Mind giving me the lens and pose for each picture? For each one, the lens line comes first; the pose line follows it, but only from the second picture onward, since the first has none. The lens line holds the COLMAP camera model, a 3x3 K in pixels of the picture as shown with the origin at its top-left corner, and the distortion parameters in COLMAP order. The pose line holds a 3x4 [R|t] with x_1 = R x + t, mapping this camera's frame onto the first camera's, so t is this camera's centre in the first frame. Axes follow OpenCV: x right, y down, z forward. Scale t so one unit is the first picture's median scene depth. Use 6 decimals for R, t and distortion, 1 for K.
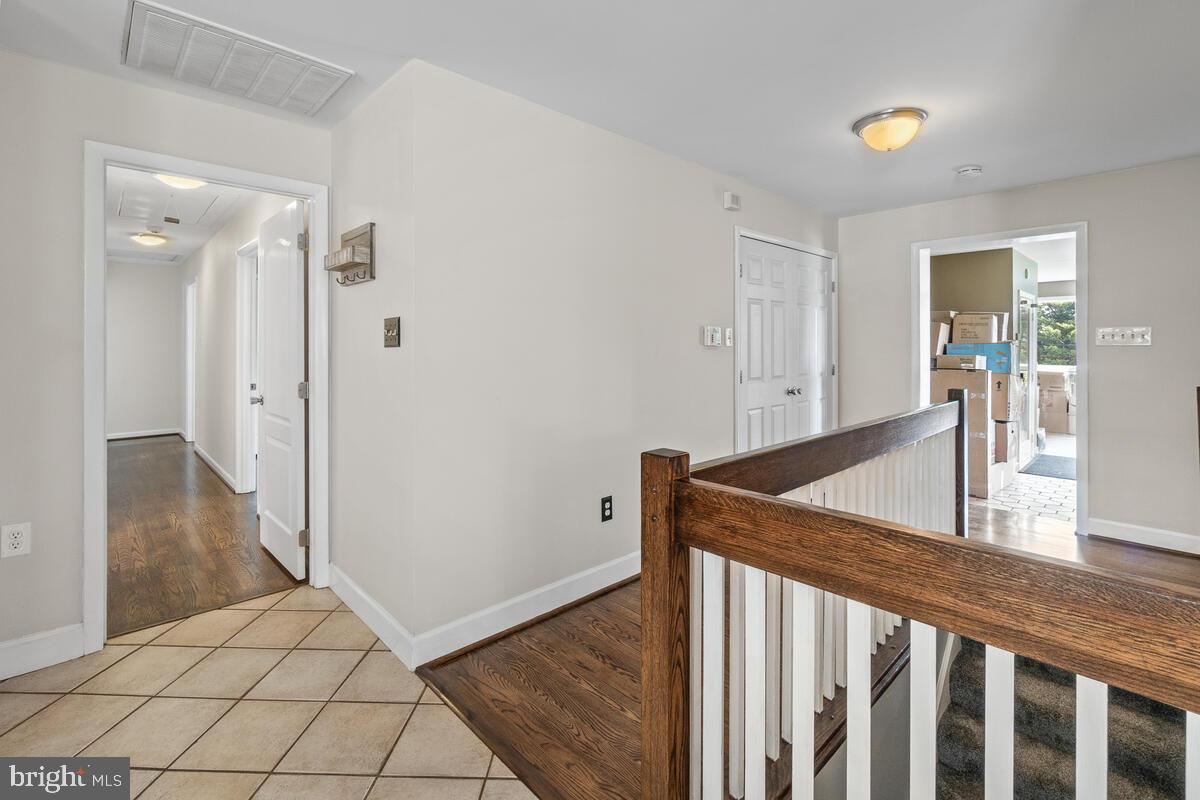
lens RADIAL K [[536.4, 0, 599.5], [0, 536.4, 346.0], [0, 0, 1]] dist [-0.008390, 0.003005]
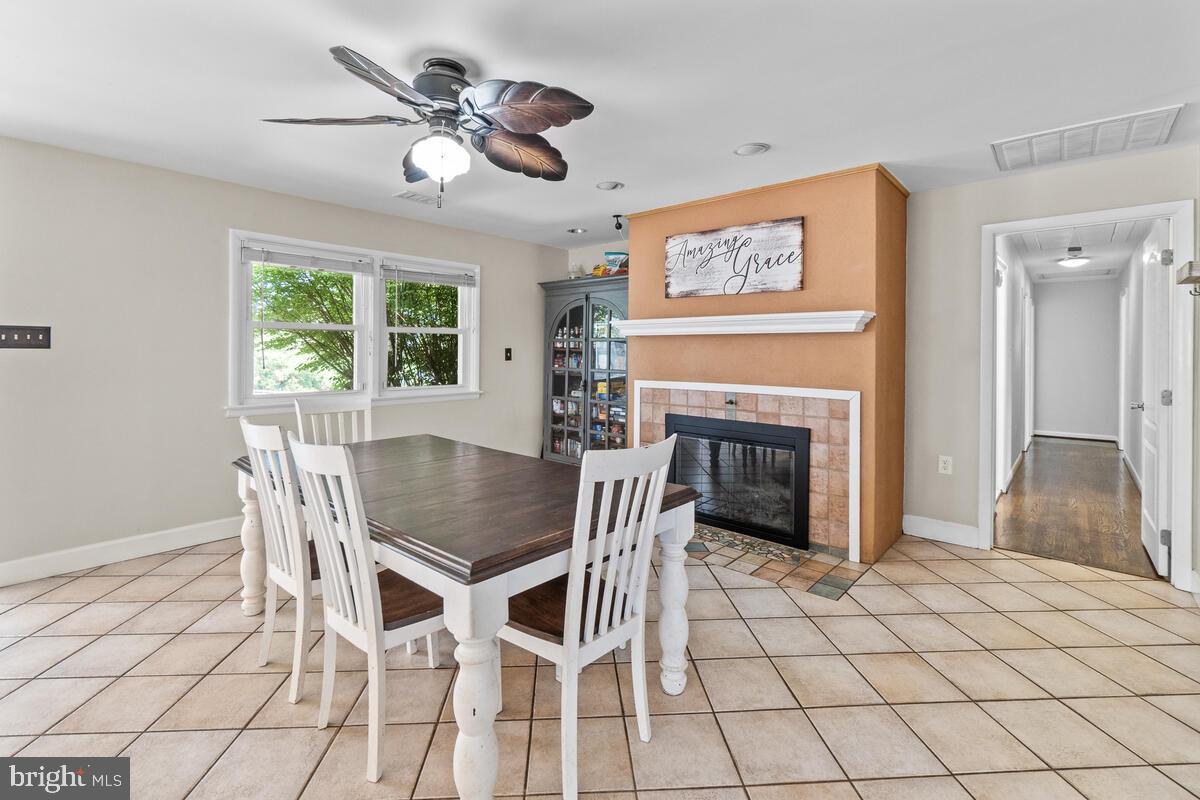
lens RADIAL K [[536.4, 0, 592.4], [0, 536.4, 353.7], [0, 0, 1]] dist [-0.008390, 0.003005]
pose [[0.079229, 0.002578, -0.996853, 0.351543], [-0.006683, 0.999976, 0.002055, 0.001143], [0.996834, 0.006499, 0.079245, -0.186965]]
